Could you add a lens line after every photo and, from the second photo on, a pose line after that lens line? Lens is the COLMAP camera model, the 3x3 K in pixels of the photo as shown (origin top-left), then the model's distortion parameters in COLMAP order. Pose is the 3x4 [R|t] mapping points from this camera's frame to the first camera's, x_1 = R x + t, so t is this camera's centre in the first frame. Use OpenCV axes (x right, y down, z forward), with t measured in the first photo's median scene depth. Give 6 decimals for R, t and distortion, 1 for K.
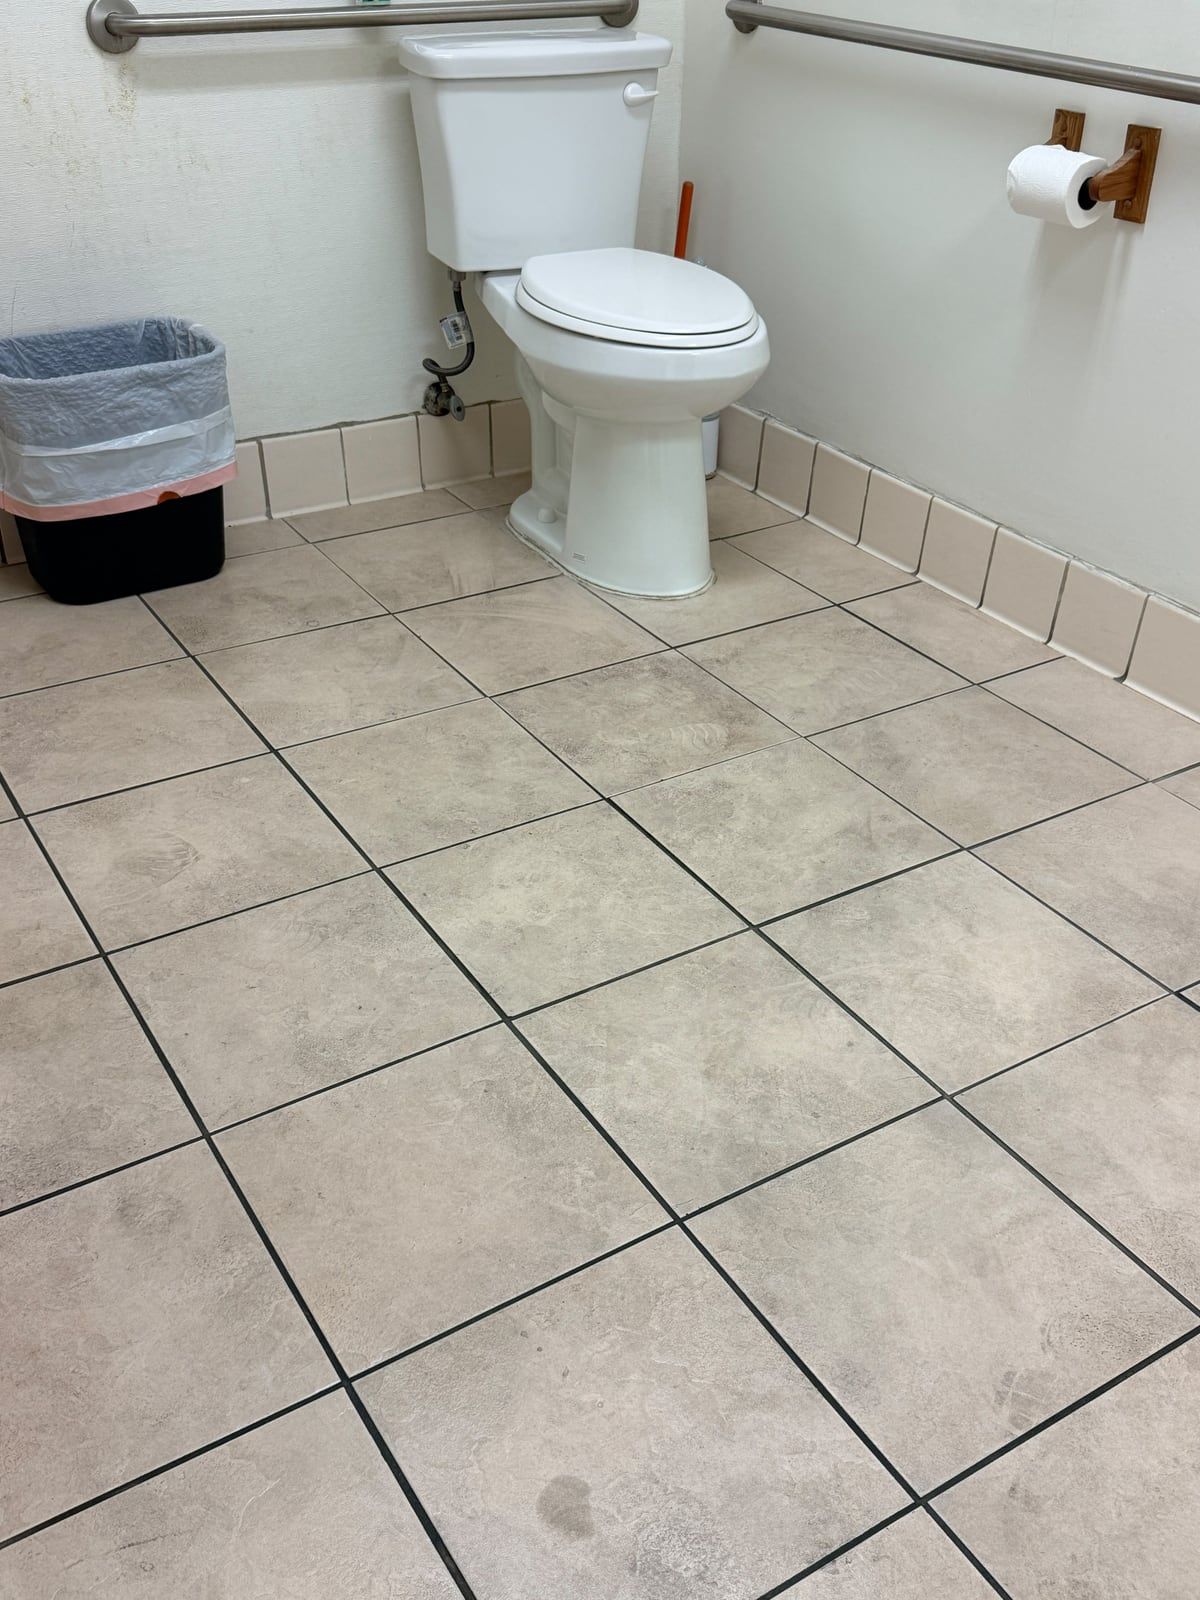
lens RADIAL K [[1310.7, 0, 601.9], [0, 1310.7, 735.0], [0, 0, 1]] dist [0.151366, -0.168169]
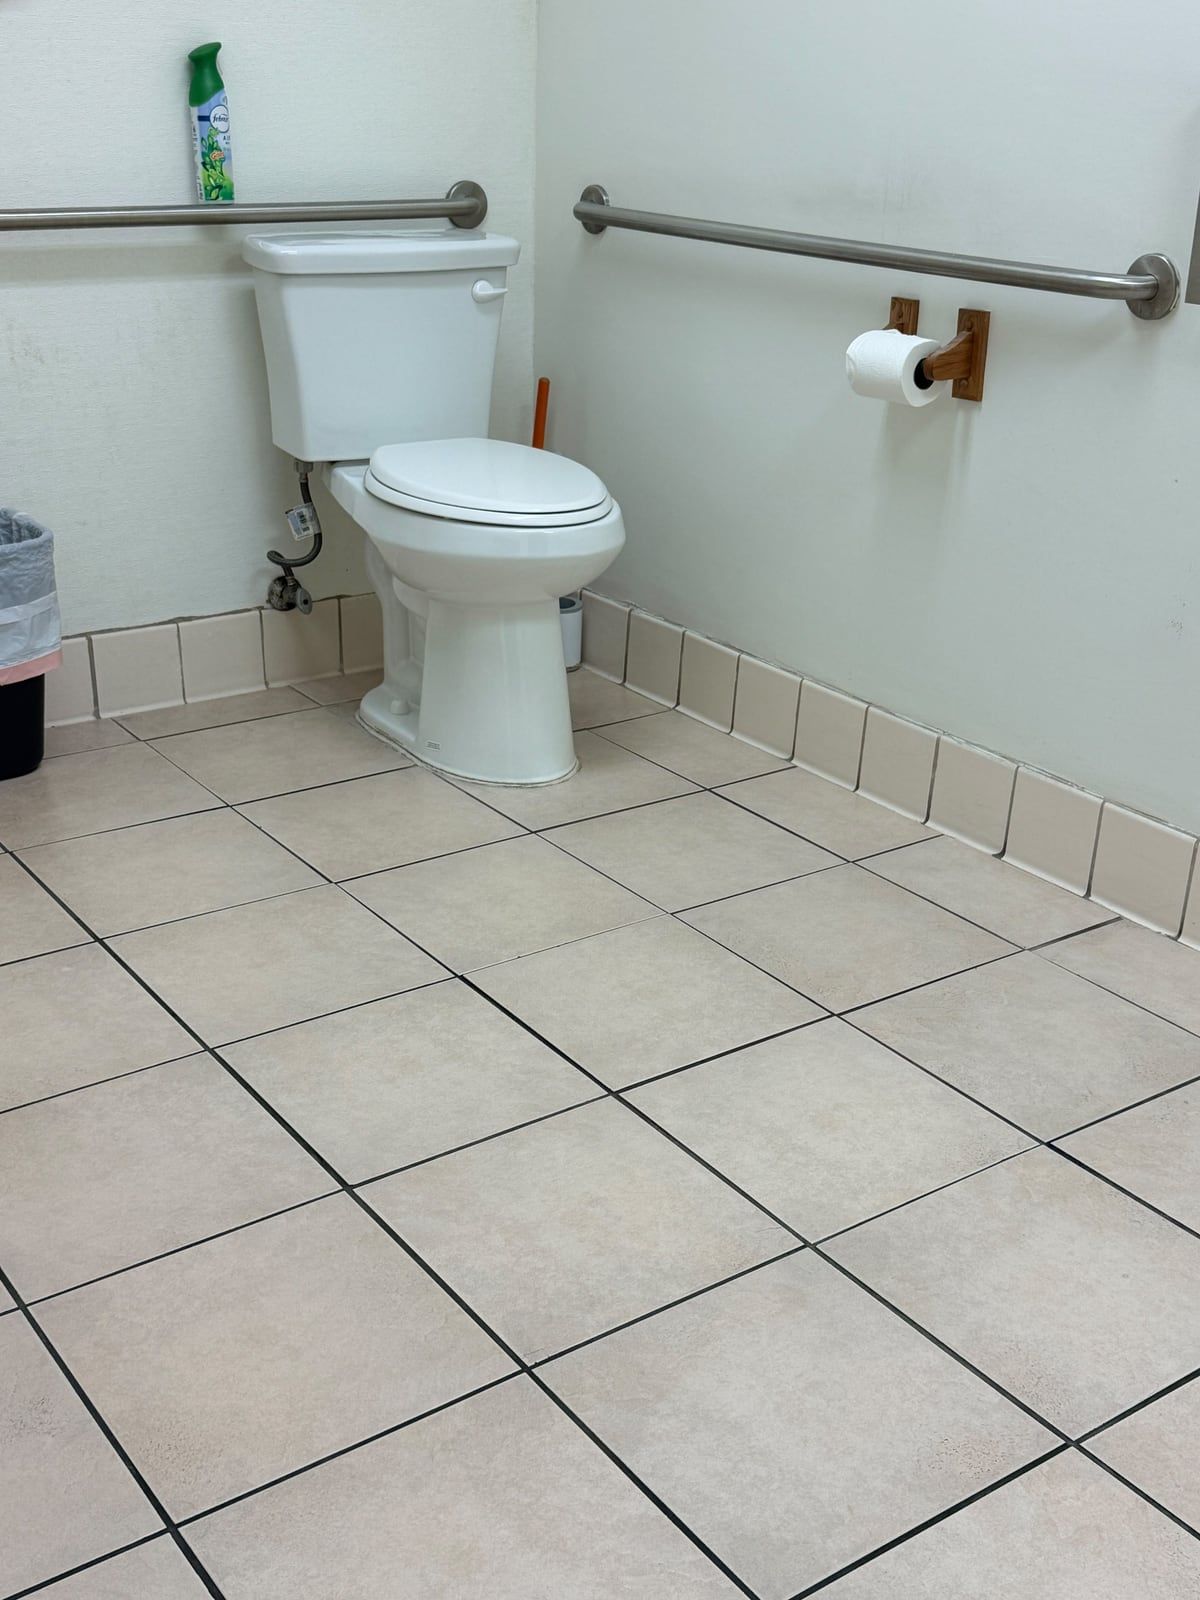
lens RADIAL K [[1555.0, 0, 564.9], [0, 1555.0, 800.3], [0, 0, 1]] dist [0.135037, 0.018620]
pose [[0.998555, -0.019149, 0.050210, 0.019348], [0.026507, 0.988292, -0.150255, 0.072010], [-0.046745, 0.151369, 0.987372, -0.093885]]
